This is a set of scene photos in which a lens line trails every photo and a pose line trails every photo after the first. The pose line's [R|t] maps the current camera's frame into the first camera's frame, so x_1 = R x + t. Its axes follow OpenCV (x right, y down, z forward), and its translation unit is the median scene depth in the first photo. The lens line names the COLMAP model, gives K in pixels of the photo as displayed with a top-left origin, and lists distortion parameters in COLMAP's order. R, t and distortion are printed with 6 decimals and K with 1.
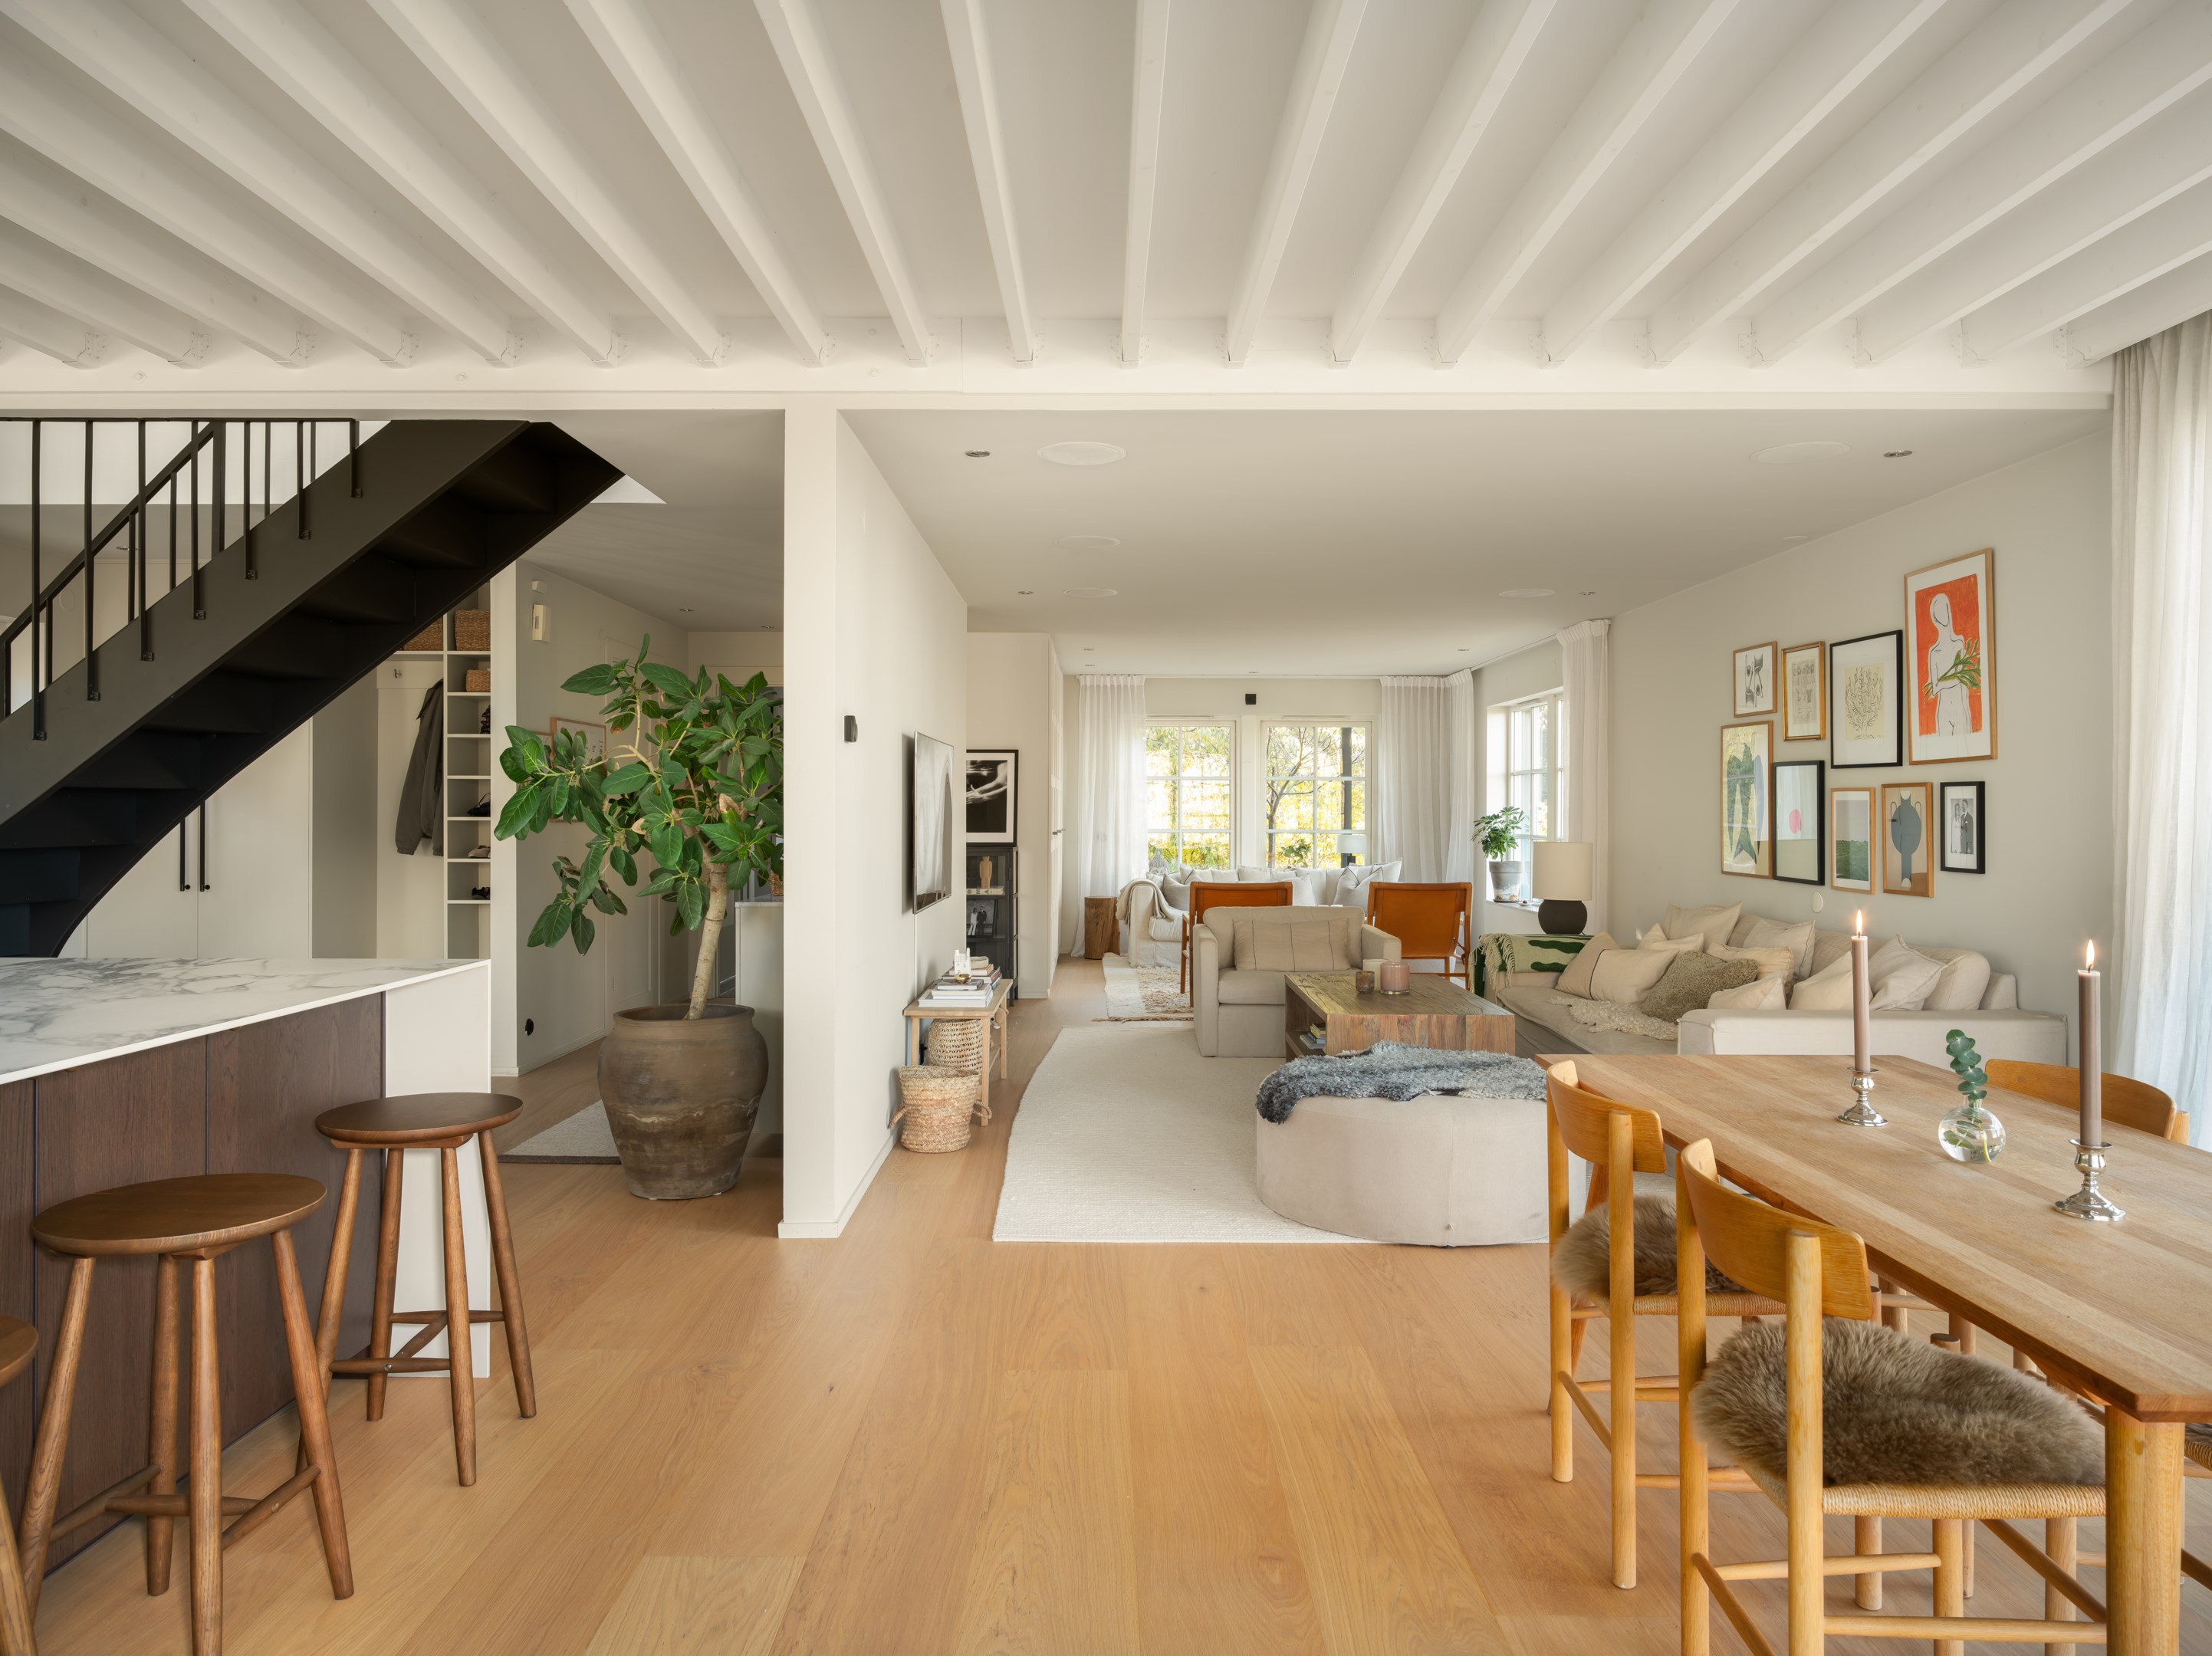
lens RADIAL K [[1463.1, 0, 1097.0], [0, 1463.1, 804.7], [0, 0, 1]] dist [0.003102, 0.000225]
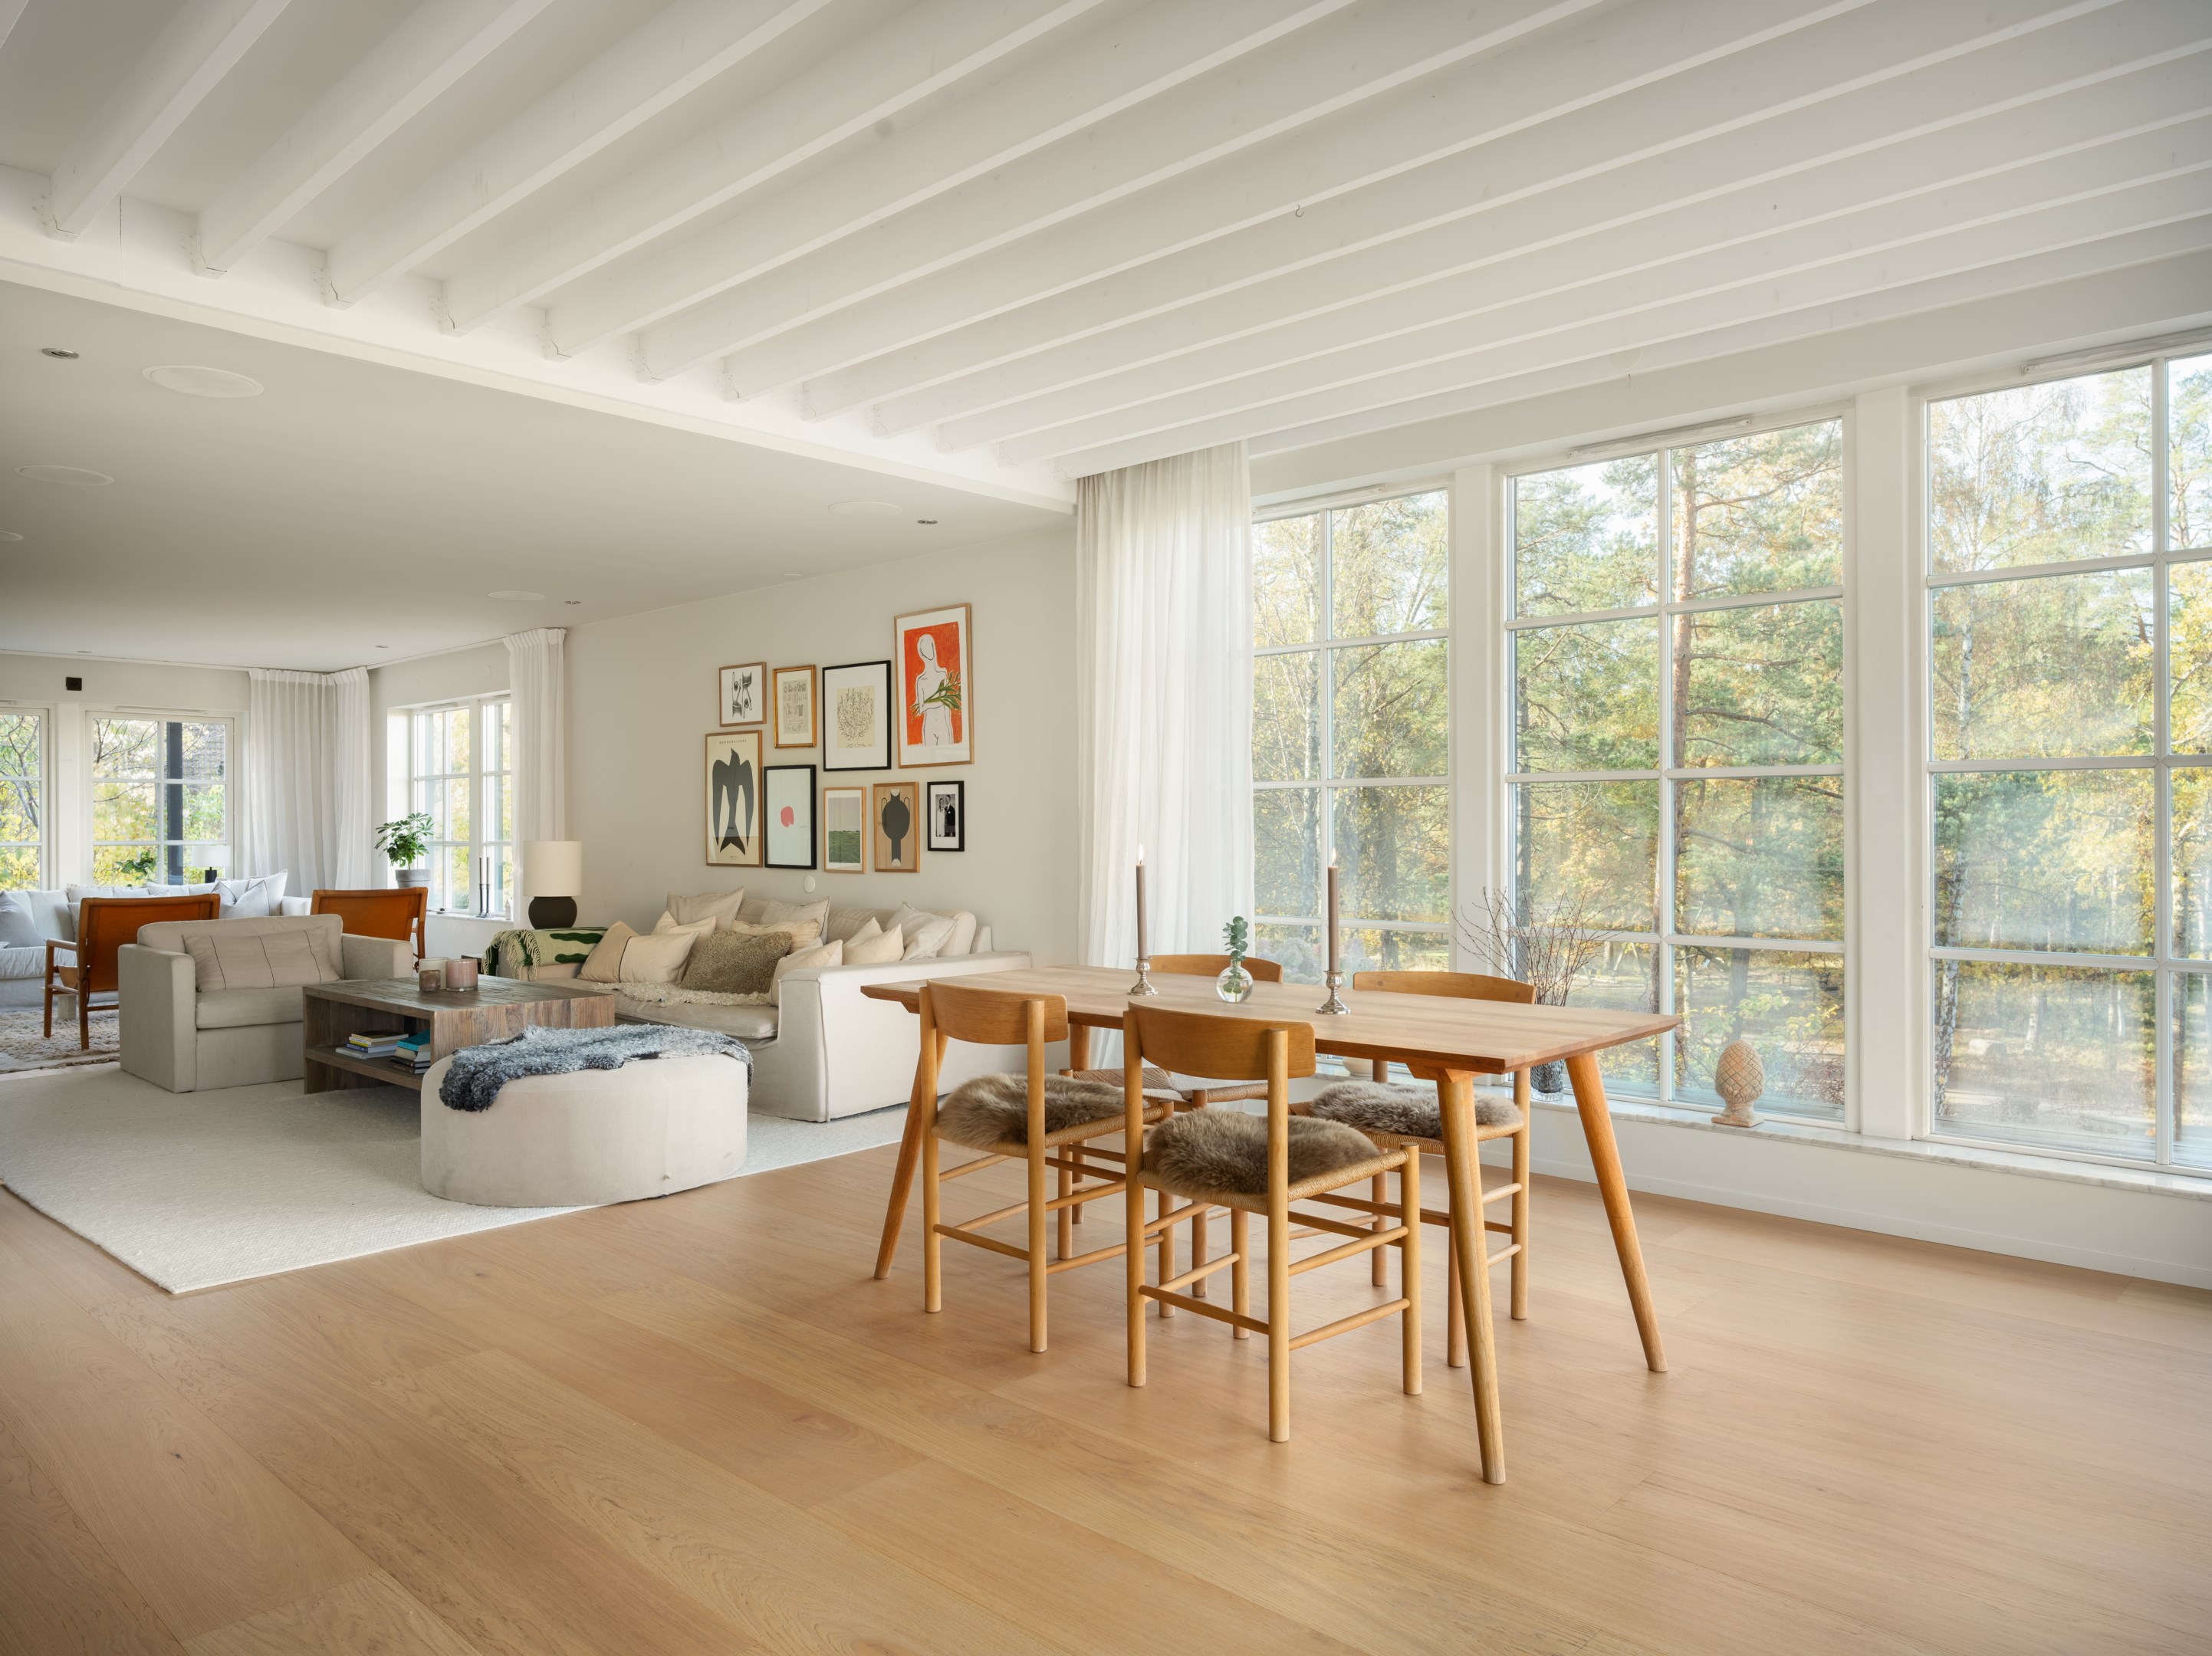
lens RADIAL K [[1463.9, 0, 1106.0], [0, 1463.9, 828.0], [0, 0, 1]] dist [0.001754, 0.004430]
pose [[0.677517, -0.005645, 0.735485, -0.209665], [0.004296, 0.999984, 0.003718, 0.016935], [-0.735495, 0.000641, 0.677530, 0.014995]]
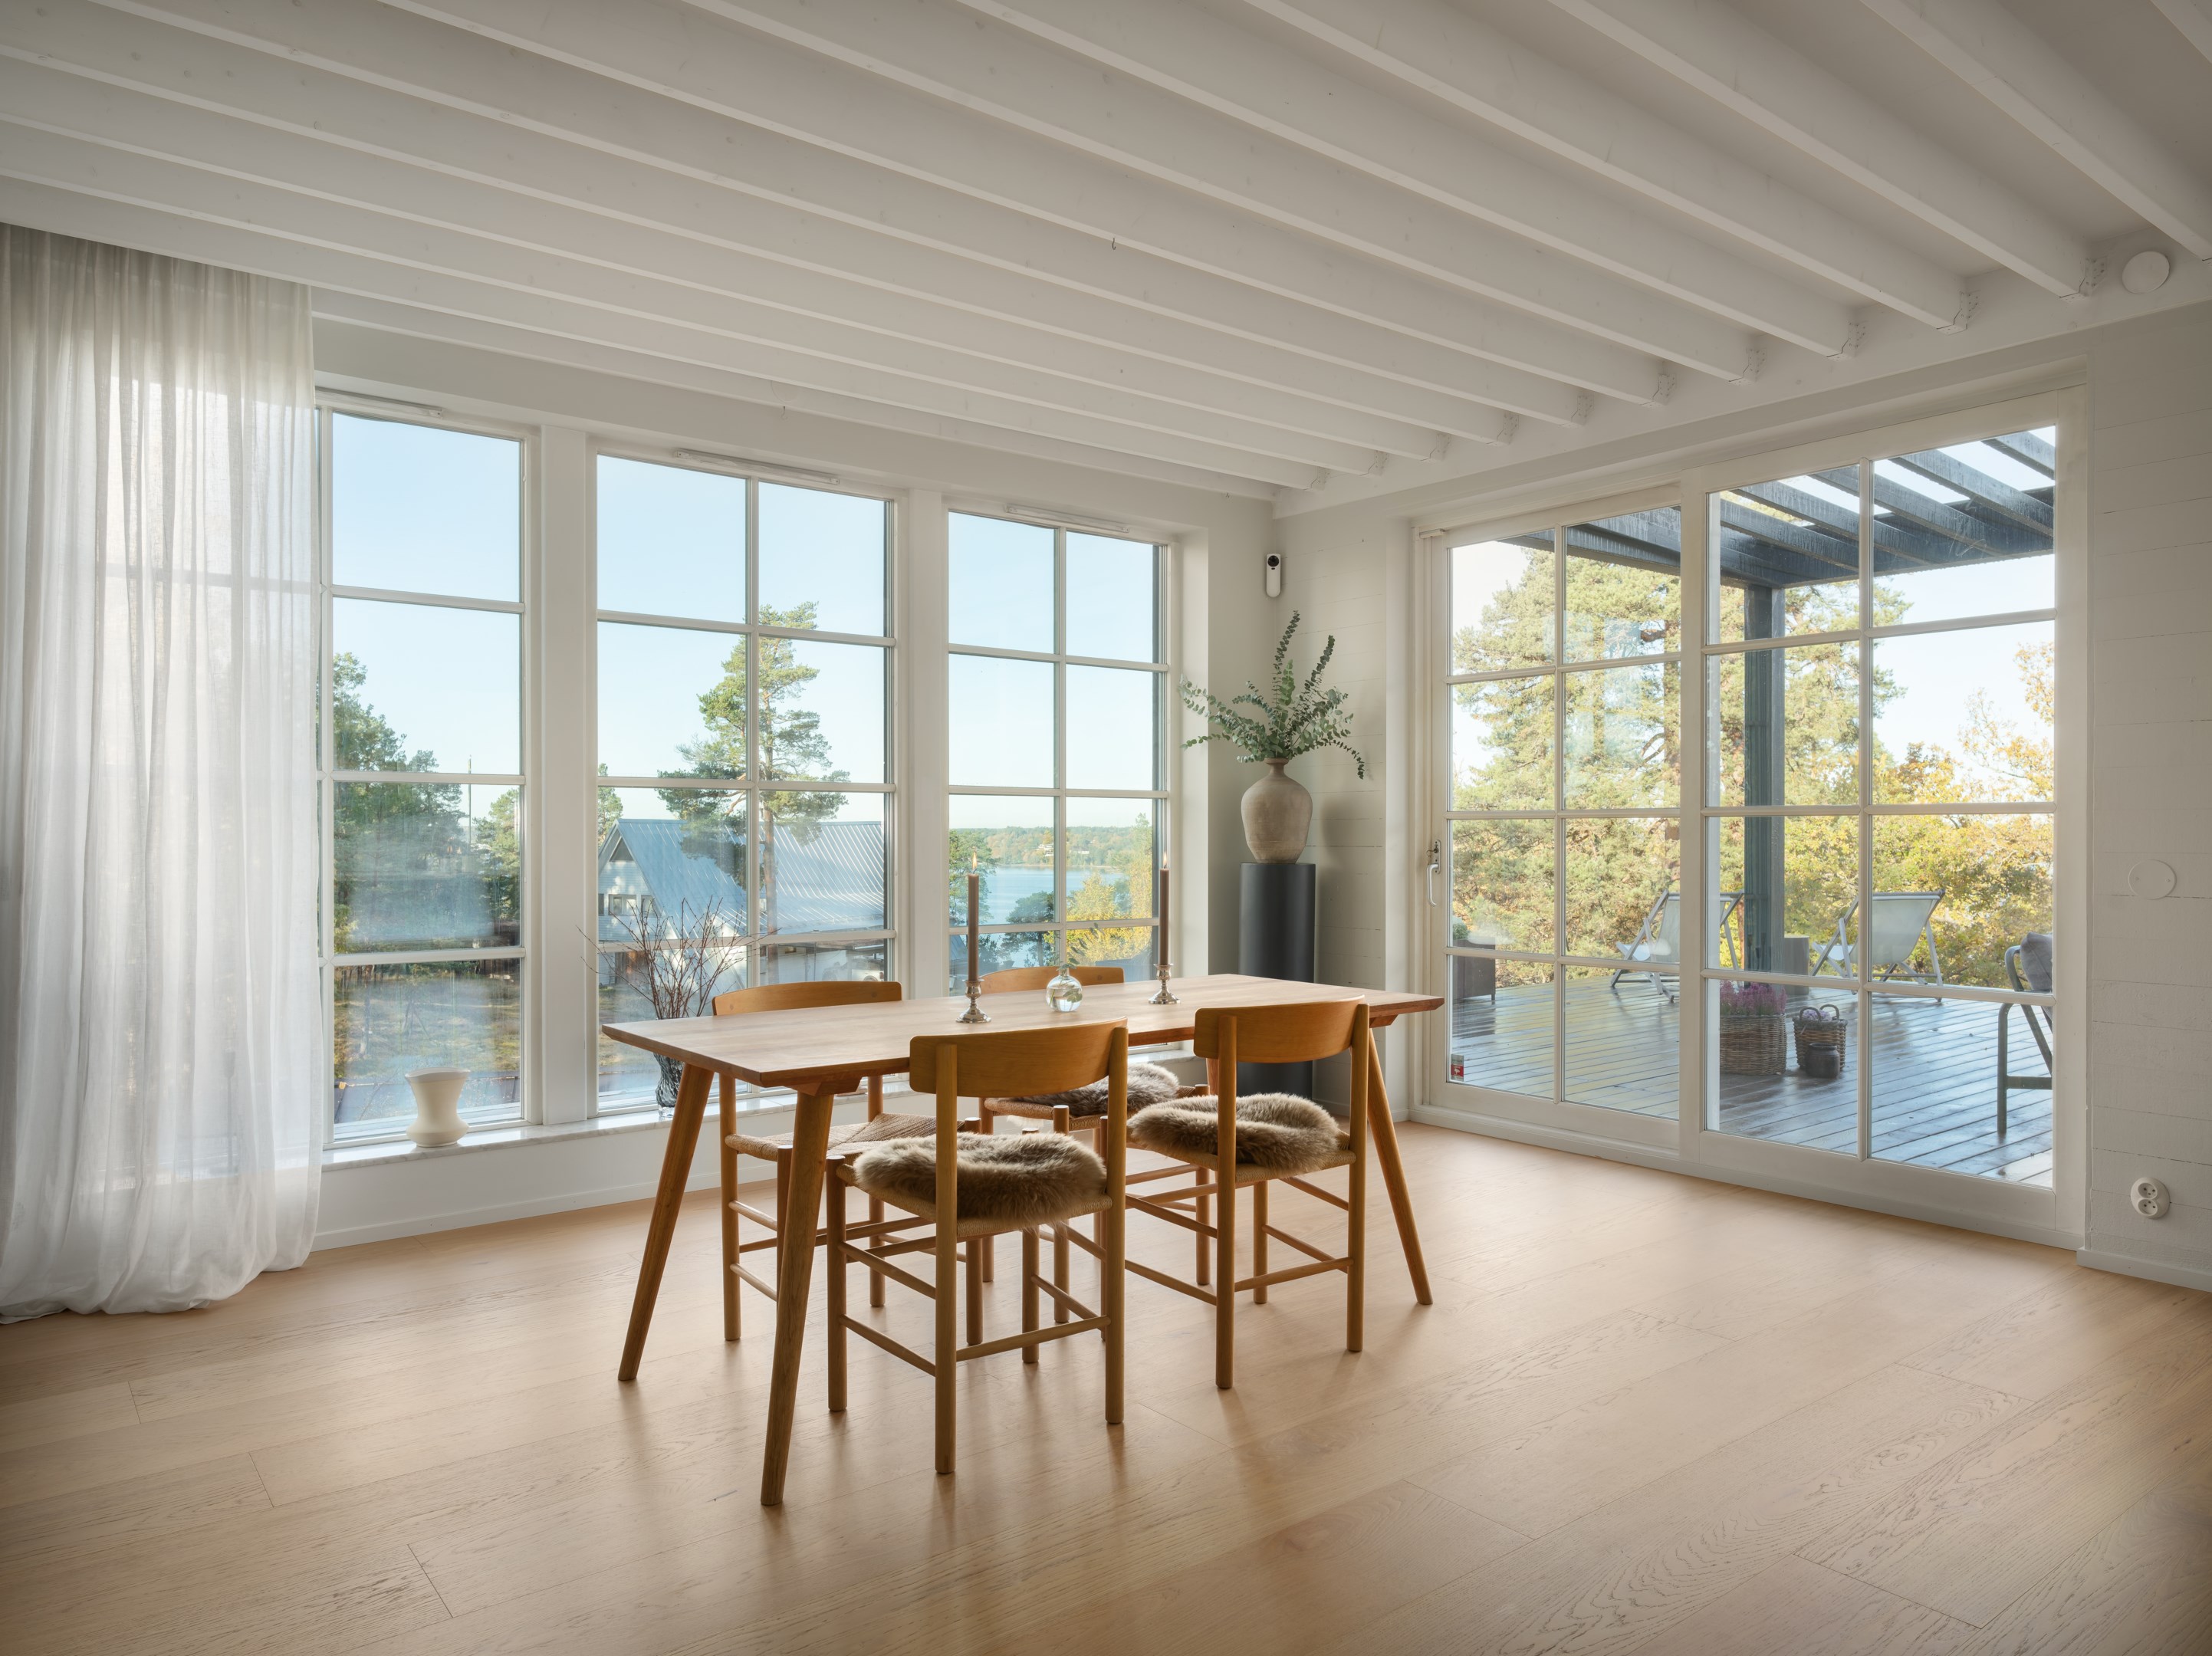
lens RADIAL K [[1453.8, 0, 1106.0], [0, 1453.8, 828.0], [0, 0, 1]] dist [-0.000026, -0.001395]
pose [[-0.616618, 0.002288, 0.787259, -0.202143], [-0.002535, 0.999985, -0.004892, 0.019861], [-0.787258, -0.005013, -0.616603, 0.620013]]
